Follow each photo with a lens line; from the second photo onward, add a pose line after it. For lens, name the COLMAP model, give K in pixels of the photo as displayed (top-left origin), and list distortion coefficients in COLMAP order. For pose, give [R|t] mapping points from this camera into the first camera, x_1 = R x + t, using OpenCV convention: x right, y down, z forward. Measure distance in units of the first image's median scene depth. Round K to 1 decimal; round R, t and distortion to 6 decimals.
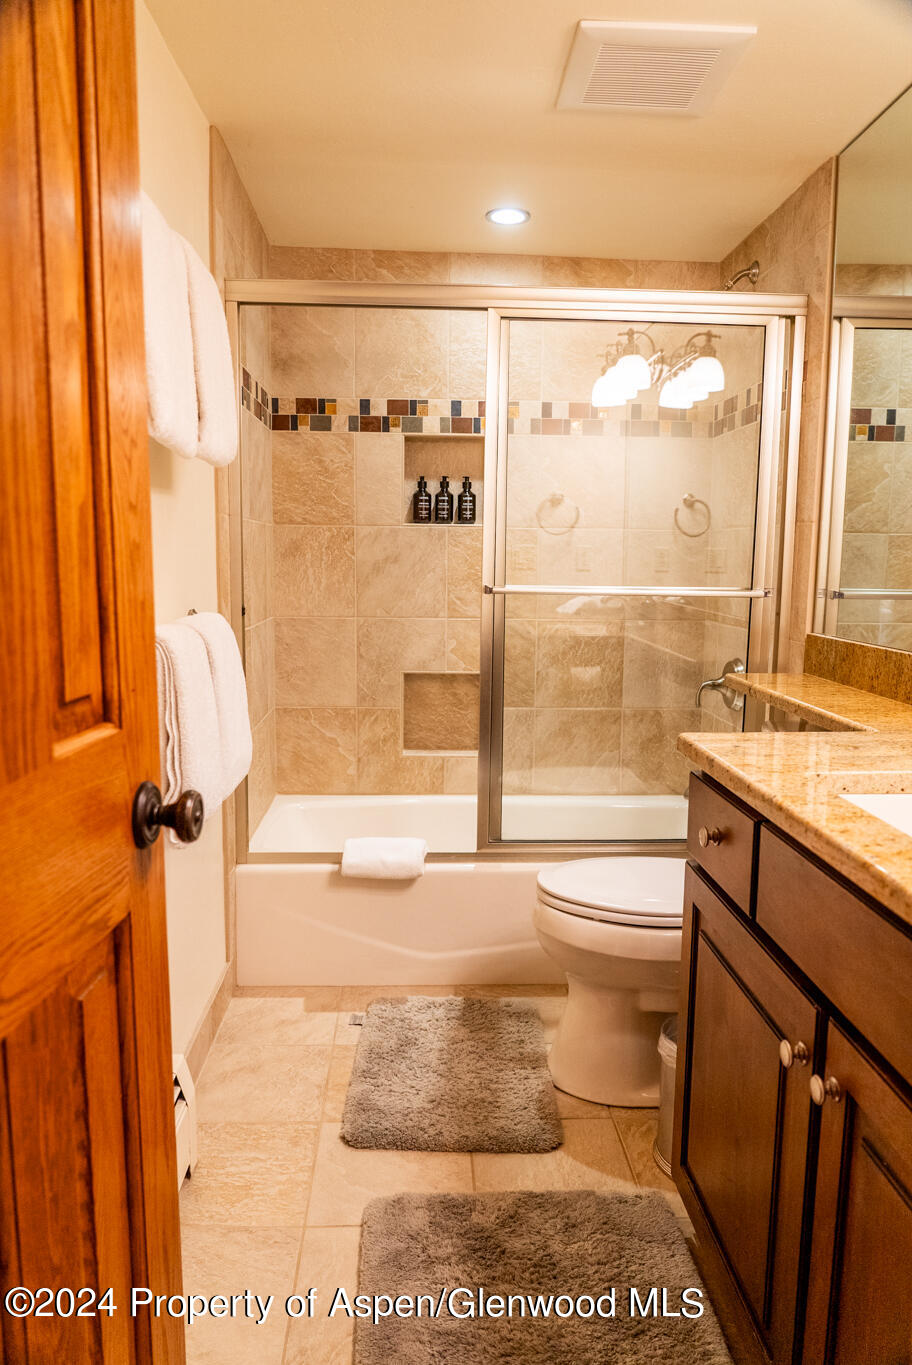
lens RADIAL K [[892.7, 0, 456.0], [0, 892.7, 682.5], [0, 0, 1]] dist [-0.027875, 0.000053]
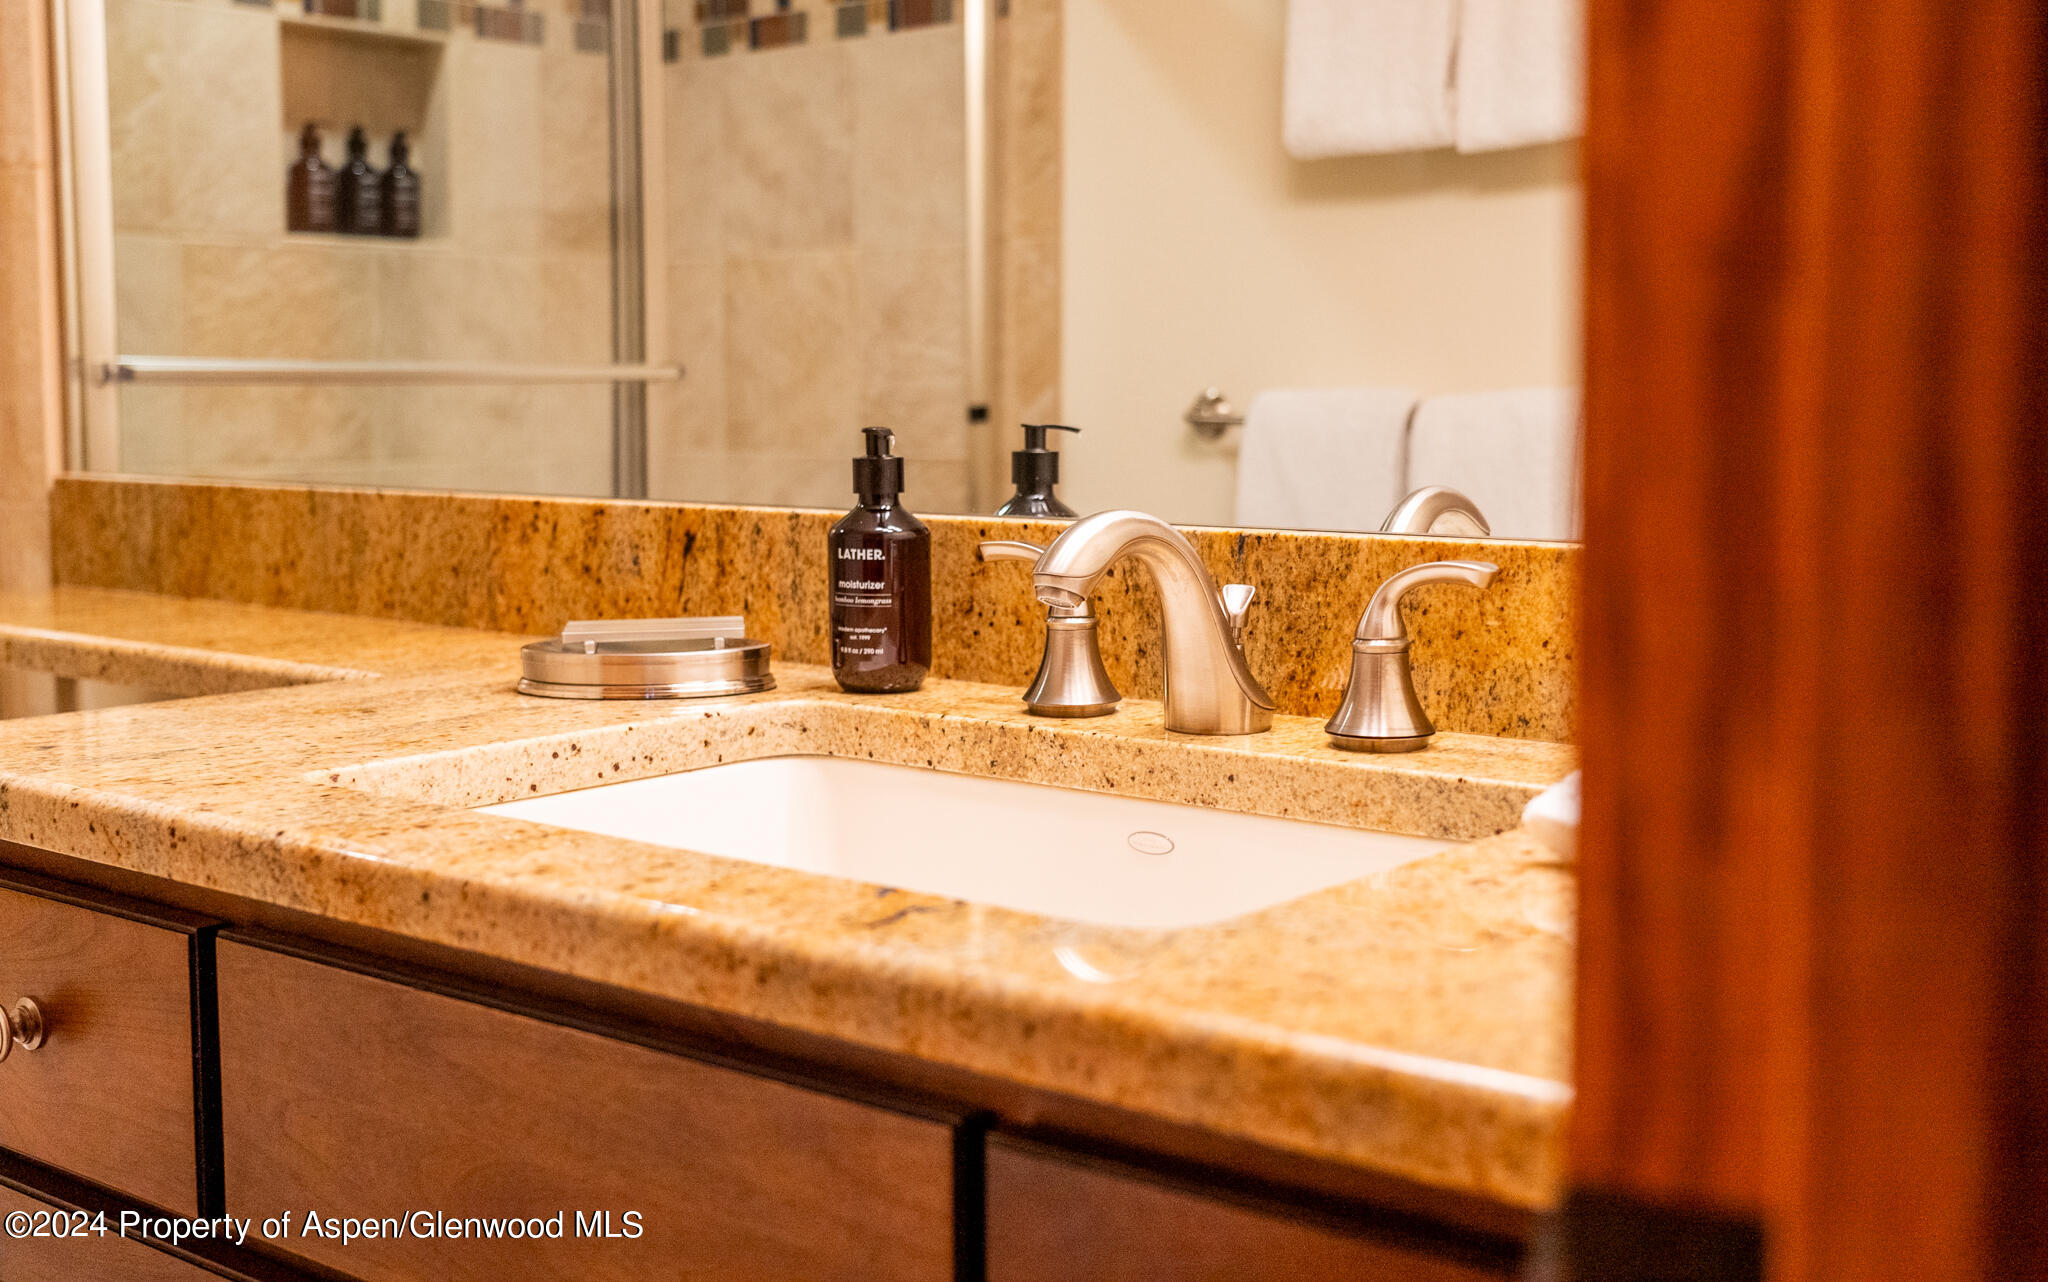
lens RADIAL K [[2306.3, 0, 1024.0], [0, 2306.3, 641.0], [0, 0, 1]] dist [0.007582, 0.004398]
pose [[0.653027, -0.083190, 0.752752, -0.056806], [0.101159, 0.994623, 0.022162, 0.029691], [-0.750549, 0.061675, 0.657931, 0.090420]]
